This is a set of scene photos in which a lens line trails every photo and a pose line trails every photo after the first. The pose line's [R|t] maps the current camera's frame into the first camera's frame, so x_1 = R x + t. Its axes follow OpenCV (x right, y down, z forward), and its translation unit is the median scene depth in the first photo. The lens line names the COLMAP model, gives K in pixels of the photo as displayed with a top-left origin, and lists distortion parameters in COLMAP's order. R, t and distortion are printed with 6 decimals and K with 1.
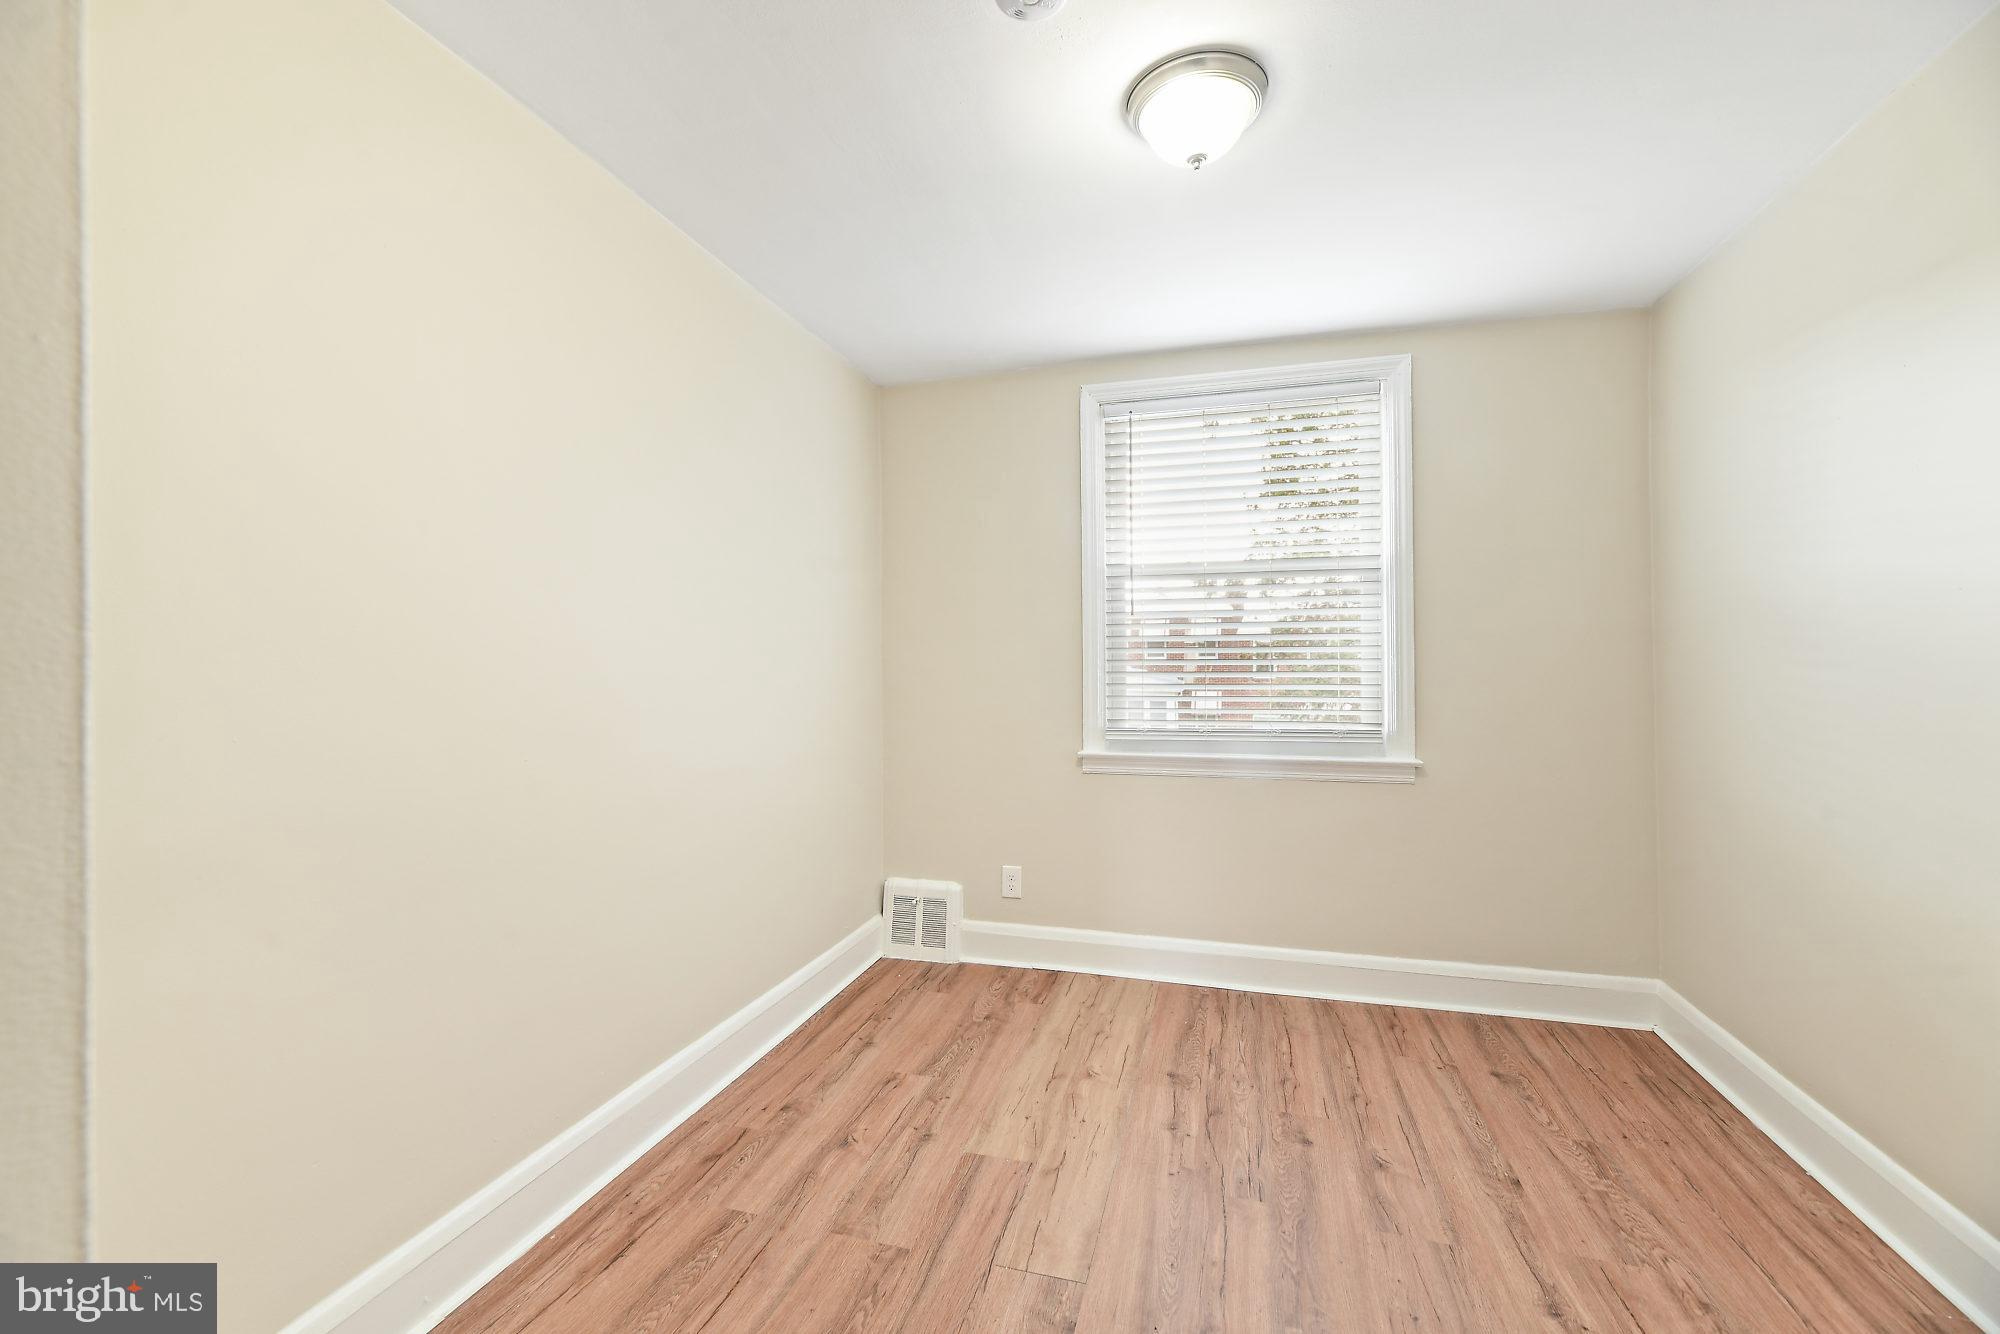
lens RADIAL K [[801.8, 0, 1013.0], [0, 801.8, 669.9], [0, 0, 1]] dist [-0.009793, -0.000439]
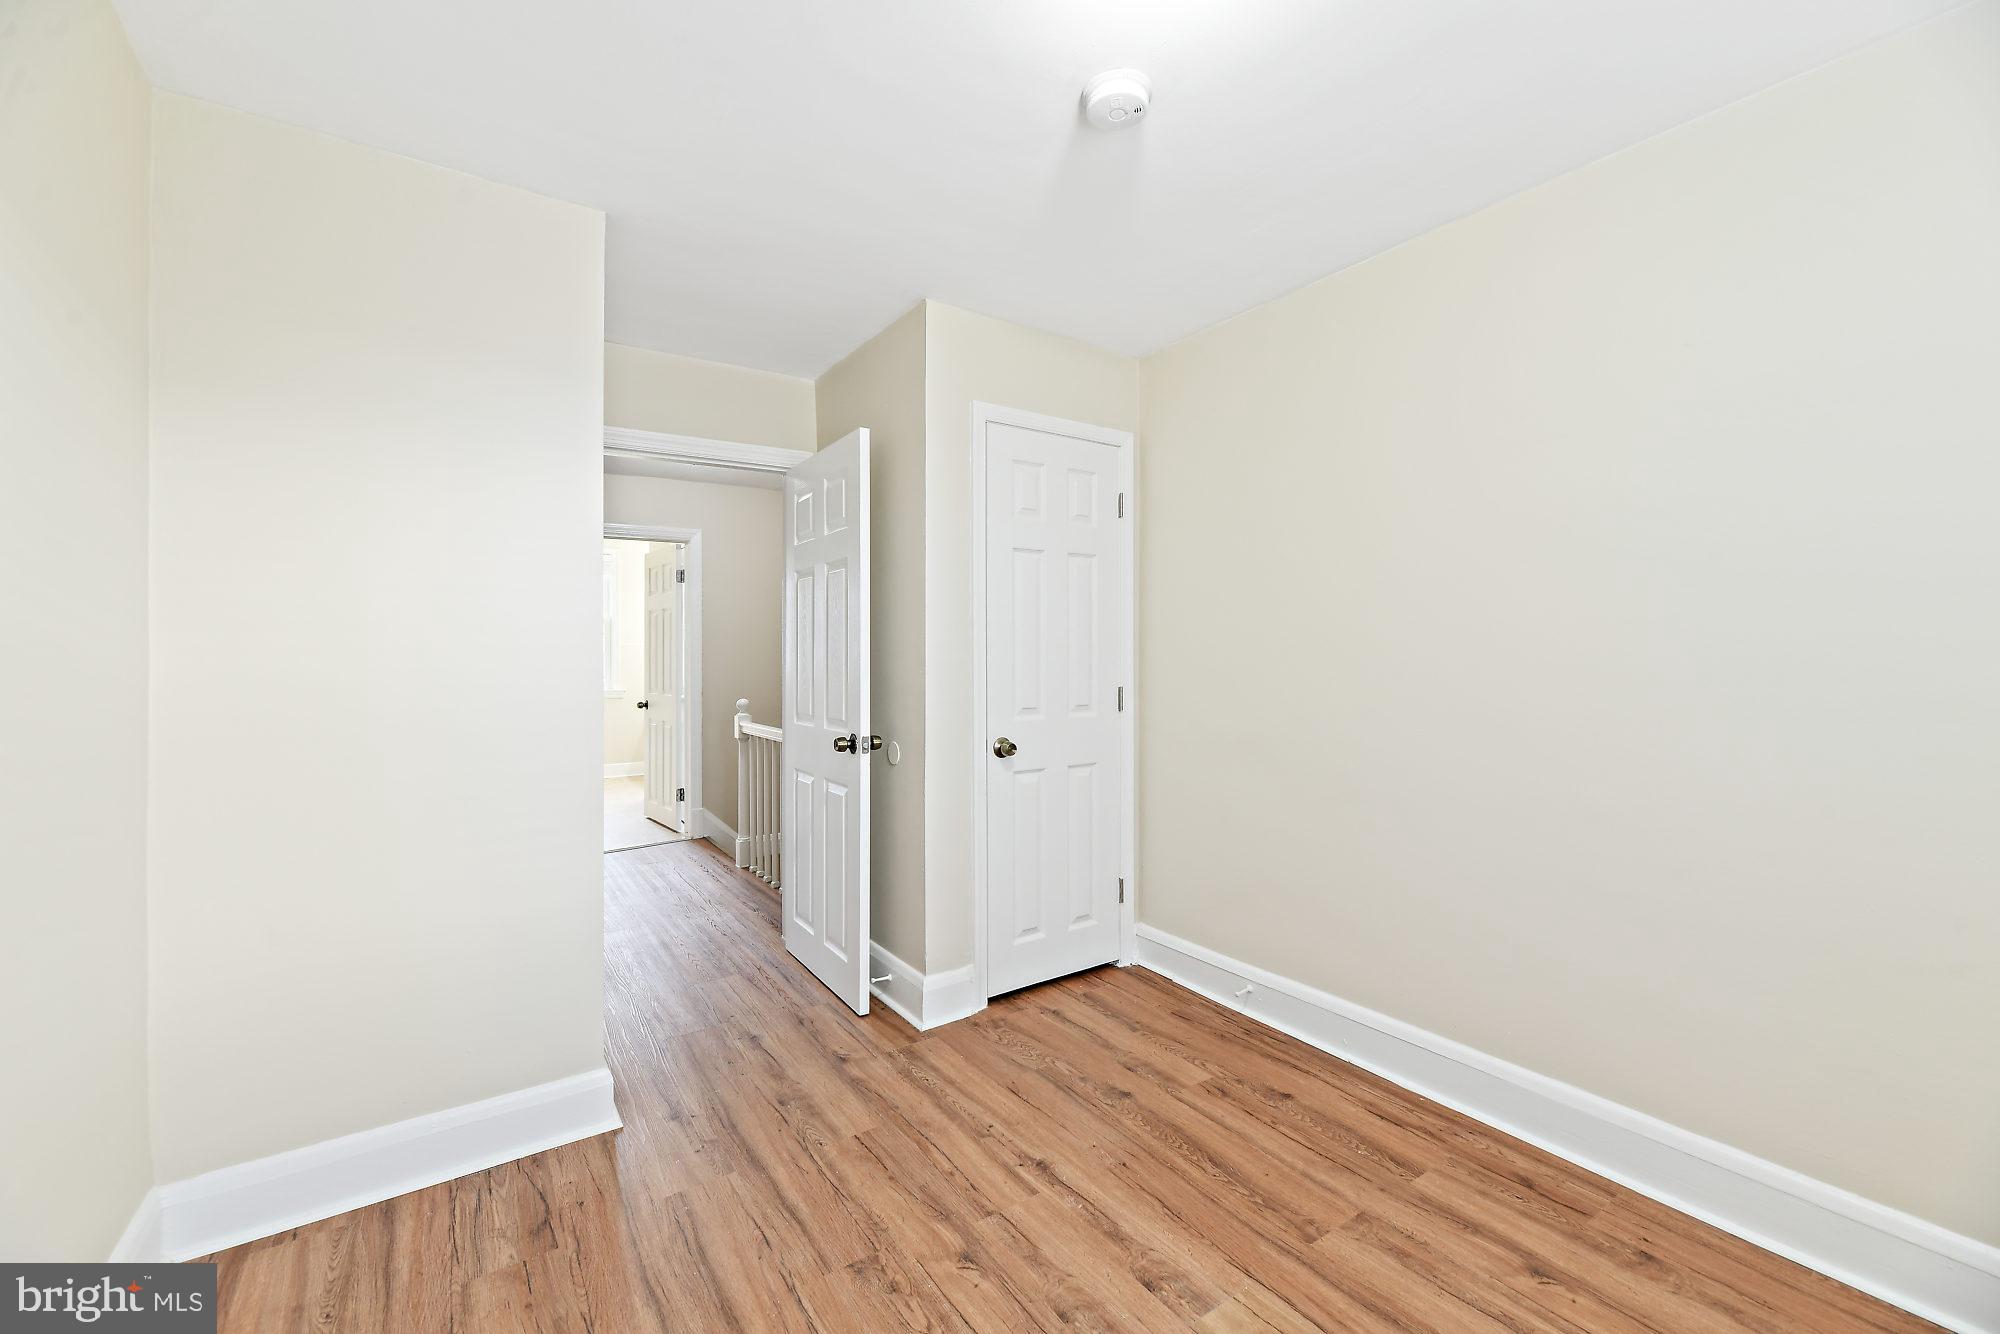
lens RADIAL K [[801.8, 0, 1001.5], [0, 801.8, 665.1], [0, 0, 1]] dist [-0.009793, -0.000439]
pose [[-0.647150, 0.007570, -0.762325, 0.771450], [0.000223, 0.999953, 0.009740, -0.013110], [0.762362, 0.006133, -0.647121, 1.176448]]
